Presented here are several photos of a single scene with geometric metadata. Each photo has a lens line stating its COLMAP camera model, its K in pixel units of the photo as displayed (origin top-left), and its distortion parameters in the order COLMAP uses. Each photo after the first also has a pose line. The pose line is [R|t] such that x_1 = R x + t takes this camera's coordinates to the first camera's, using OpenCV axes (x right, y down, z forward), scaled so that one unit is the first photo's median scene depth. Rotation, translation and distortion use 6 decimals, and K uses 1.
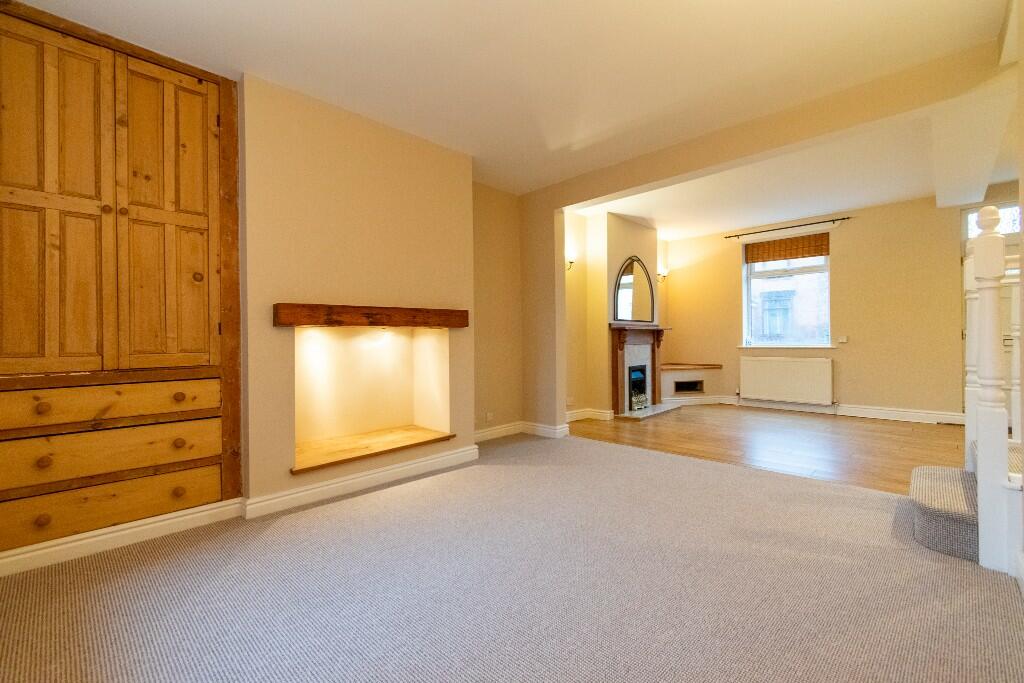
lens RADIAL K [[442.4, 0, 496.7], [0, 442.4, 342.2], [0, 0, 1]] dist [0.002583, 0.000204]
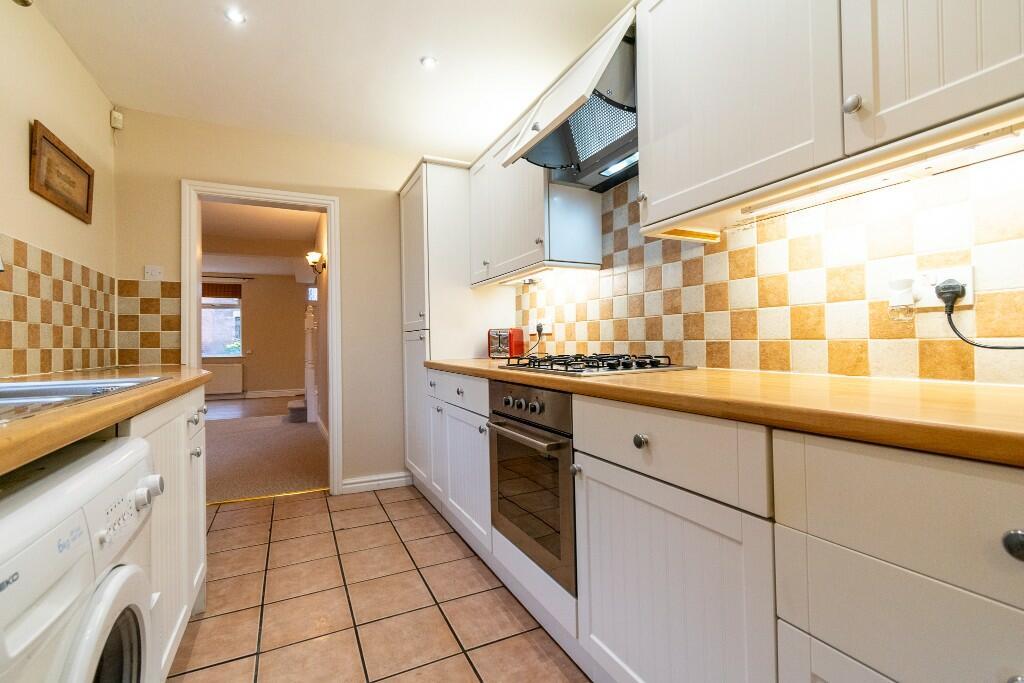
lens RADIAL K [[460.3, 0, 512.6], [0, 460.3, 337.5], [0, 0, 1]] dist [0.002953, 0.000121]
pose [[0.333982, 0.019515, 0.942378, -0.034622], [0.009988, 0.999656, -0.024241, -0.000475], [-0.942527, 0.017509, 0.333672, -0.033658]]
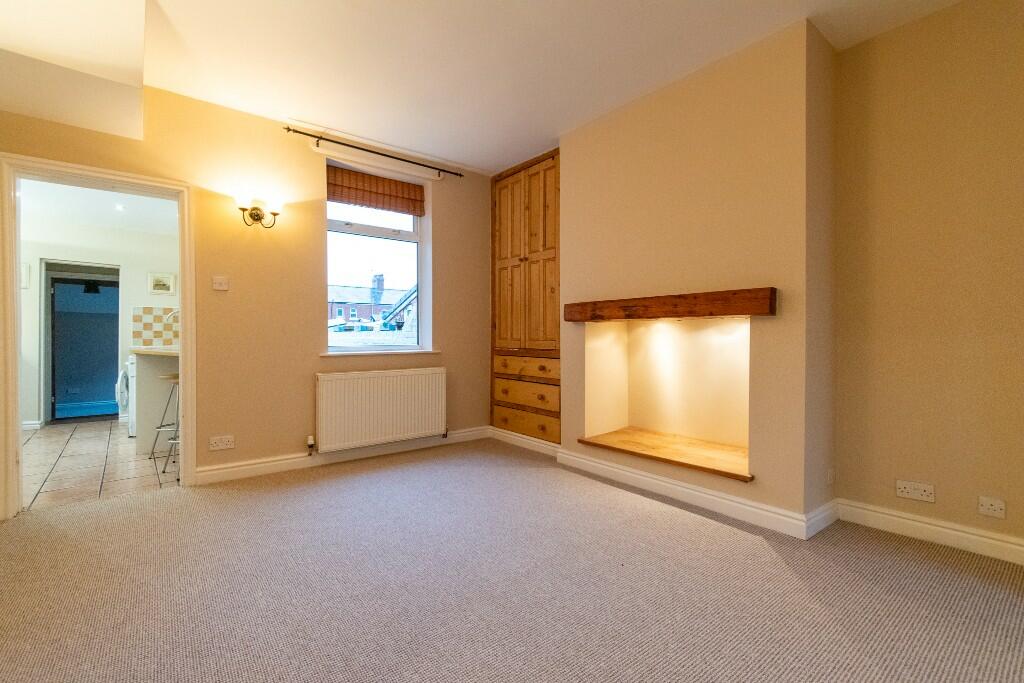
lens RADIAL K [[460.3, 0, 512.6], [0, 460.3, 337.5], [0, 0, 1]] dist [0.002953, 0.000121]
pose [[-0.105453, 0.024272, -0.994128, 0.943021], [-0.001259, 0.999698, 0.024541, -0.026637], [0.994423, 0.003840, -0.105391, 1.088862]]
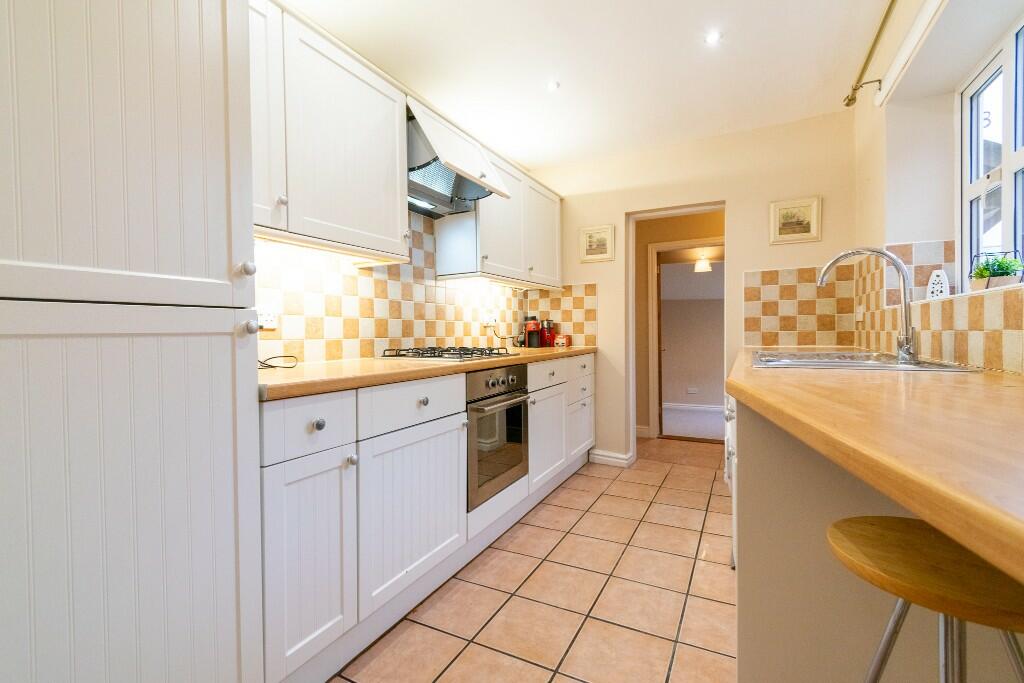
lens RADIAL K [[460.3, 0, 512.6], [0, 460.3, 337.5], [0, 0, 1]] dist [0.002953, 0.000121]
pose [[-0.952372, 0.032339, -0.303218, 0.576129], [0.030244, 0.999475, 0.011605, -0.011432], [0.303434, 0.001882, -0.952851, 0.715334]]
